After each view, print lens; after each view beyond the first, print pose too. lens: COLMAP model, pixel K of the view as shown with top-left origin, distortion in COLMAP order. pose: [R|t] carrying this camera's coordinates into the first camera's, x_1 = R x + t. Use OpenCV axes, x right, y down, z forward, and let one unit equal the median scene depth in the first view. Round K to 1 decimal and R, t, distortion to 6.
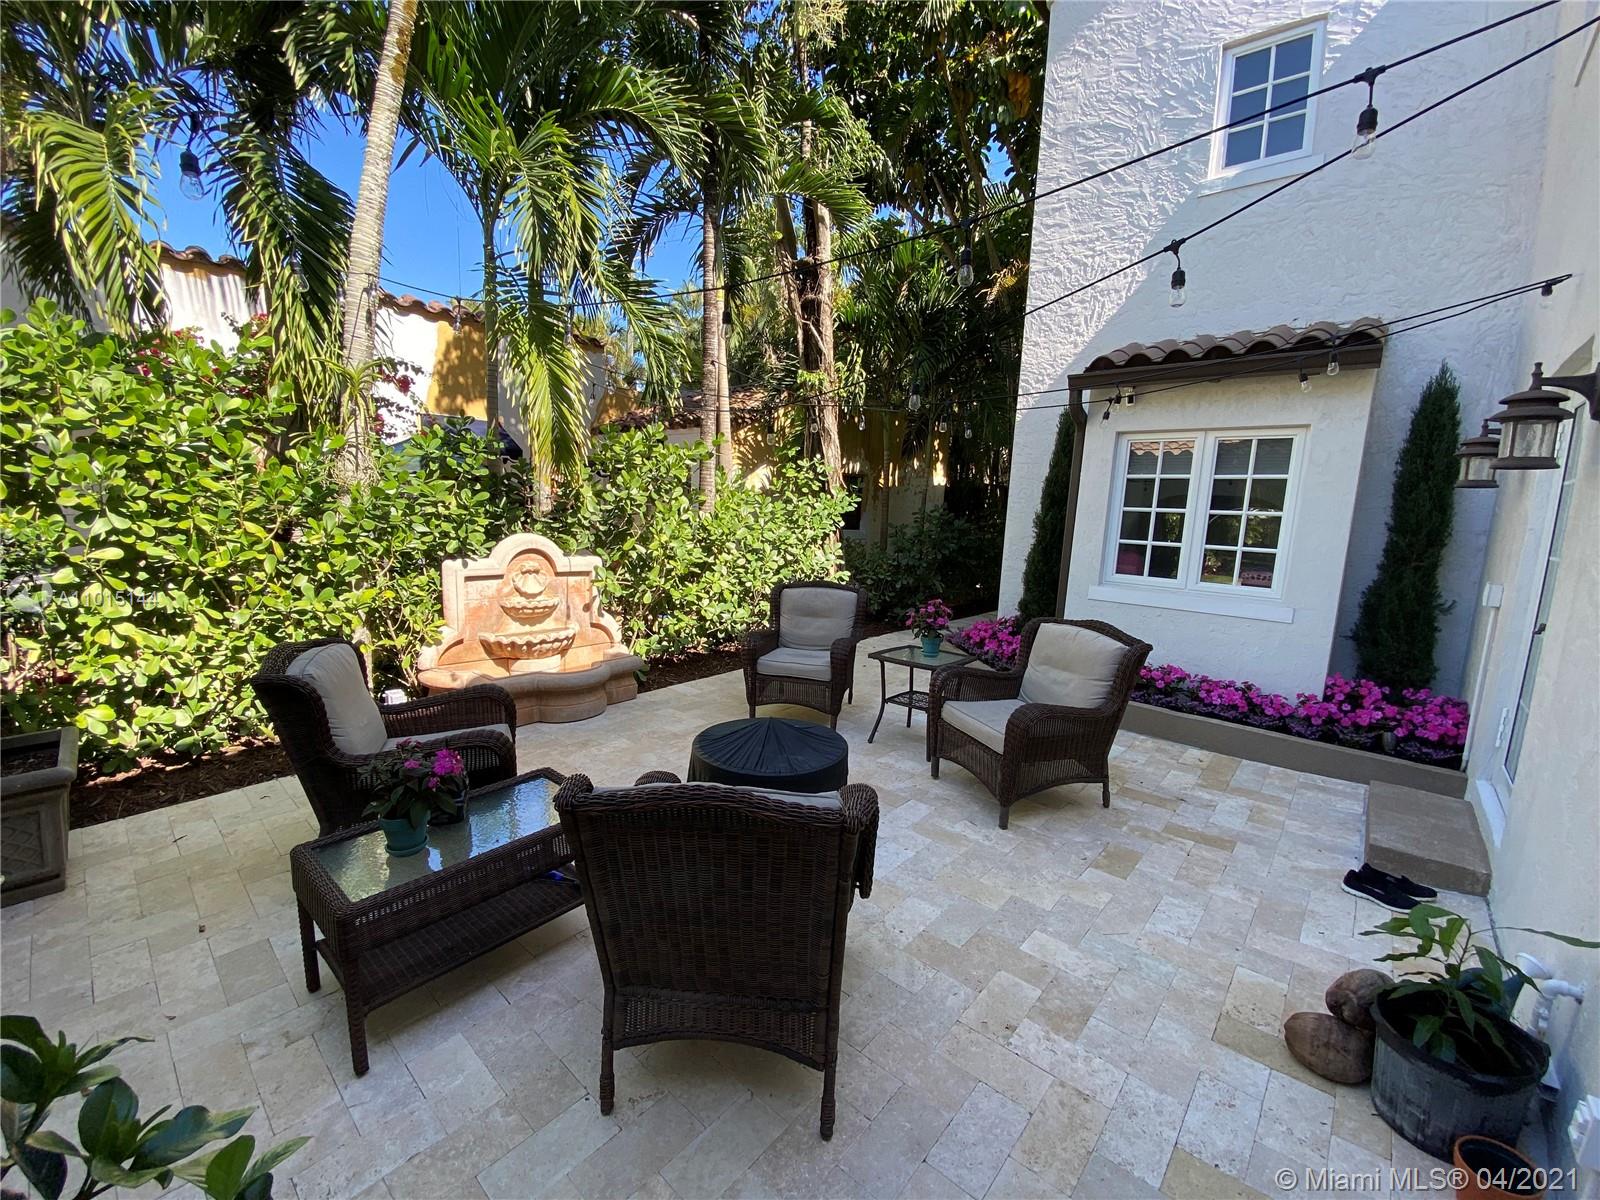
lens RADIAL K [[650.8, 0, 800.0], [0, 650.8, 600.0], [0, 0, 1]] dist [0.016767, -0.017440]
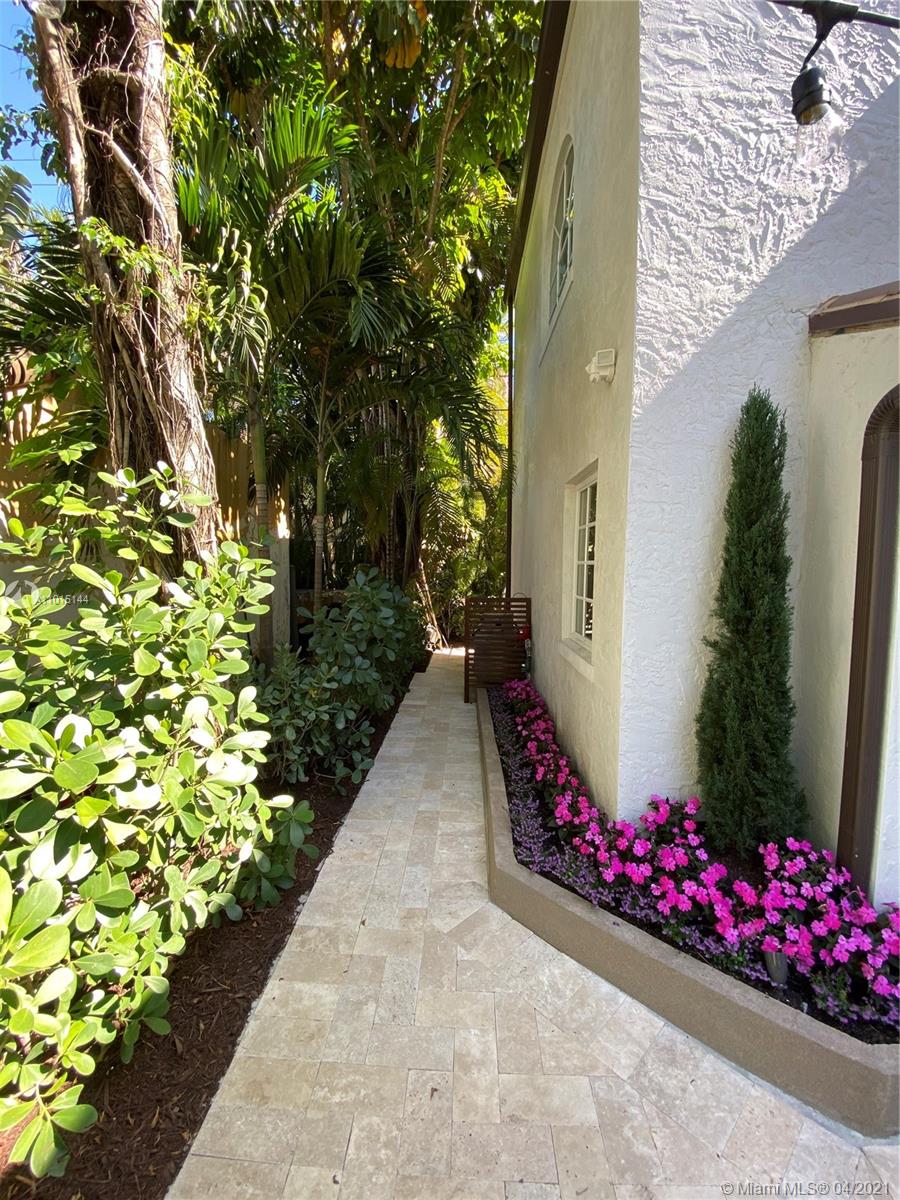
lens RADIAL K [[488.1, 0, 452.5], [0, 488.1, 595.5], [0, 0, 1]] dist [0.016767, -0.017440]
pose [[0.777781, -0.067210, 0.624932, -0.024269], [0.103338, 0.994410, -0.021666, -0.121135], [-0.619983, 0.081431, 0.780379, 0.676539]]
